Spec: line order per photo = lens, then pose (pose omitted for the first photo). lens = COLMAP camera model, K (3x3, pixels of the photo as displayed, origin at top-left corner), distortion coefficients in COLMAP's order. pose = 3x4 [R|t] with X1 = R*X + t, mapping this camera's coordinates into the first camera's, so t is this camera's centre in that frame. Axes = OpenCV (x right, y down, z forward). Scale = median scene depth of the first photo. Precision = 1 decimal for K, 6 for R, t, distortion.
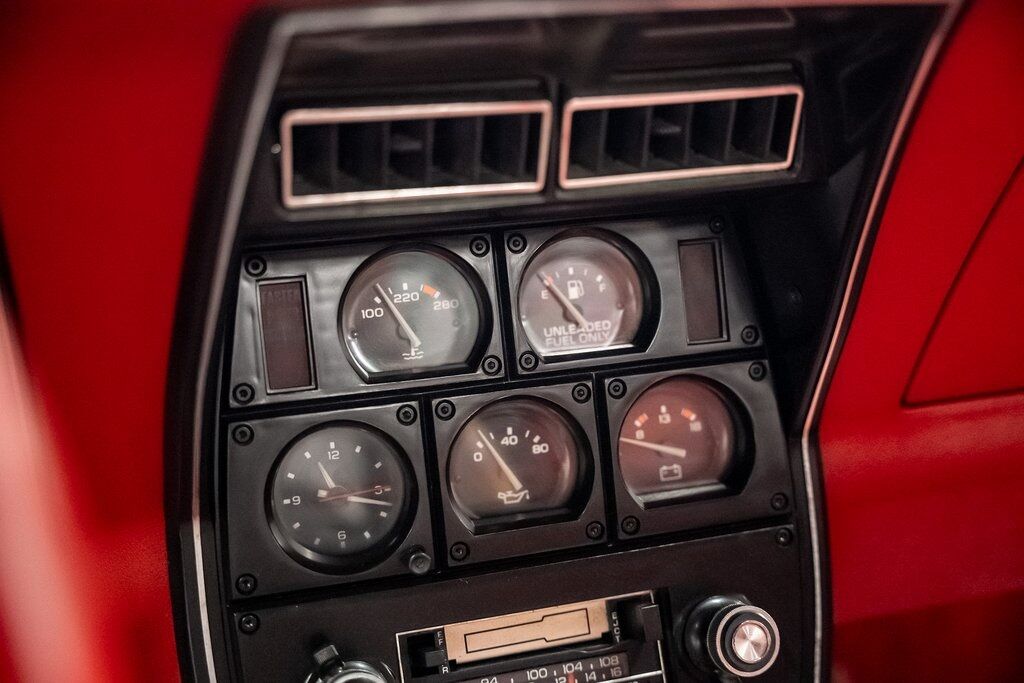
lens RADIAL K [[1391.1, 0, 510.9], [0, 1391.1, 341.7], [0, 0, 1]] dist [0.035447, 0.000000]
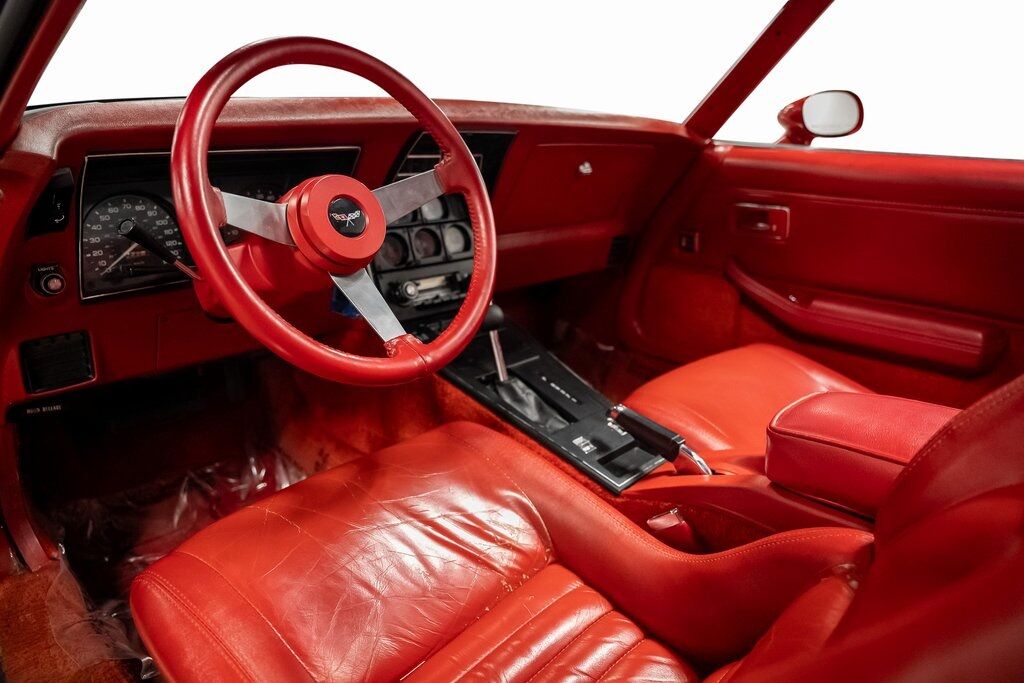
lens RADIAL K [[689.3, 0, 508.2], [0, 689.3, 344.6], [0, 0, 1]] dist [-0.012167, -0.002375]
pose [[0.883744, -0.122664, 0.451608, -0.786152], [0.140539, 0.990056, -0.006104, 0.452776], [-0.446369, 0.068864, 0.892196, -1.044148]]
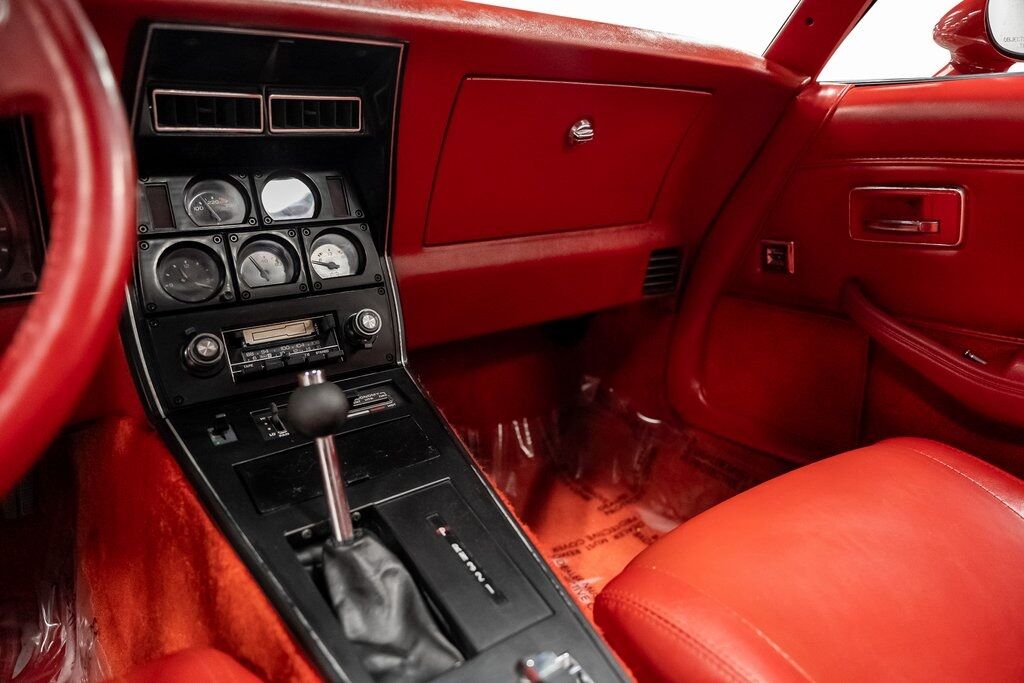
lens RADIAL K [[689.3, 0, 515.4], [0, 689.3, 341.2], [0, 0, 1]] dist [-0.012167, -0.002375]
pose [[0.943597, -0.098100, 0.316230, 0.019404], [0.124927, 0.989991, -0.065655, 0.361418], [-0.306625, 0.101458, 0.946408, -0.280312]]
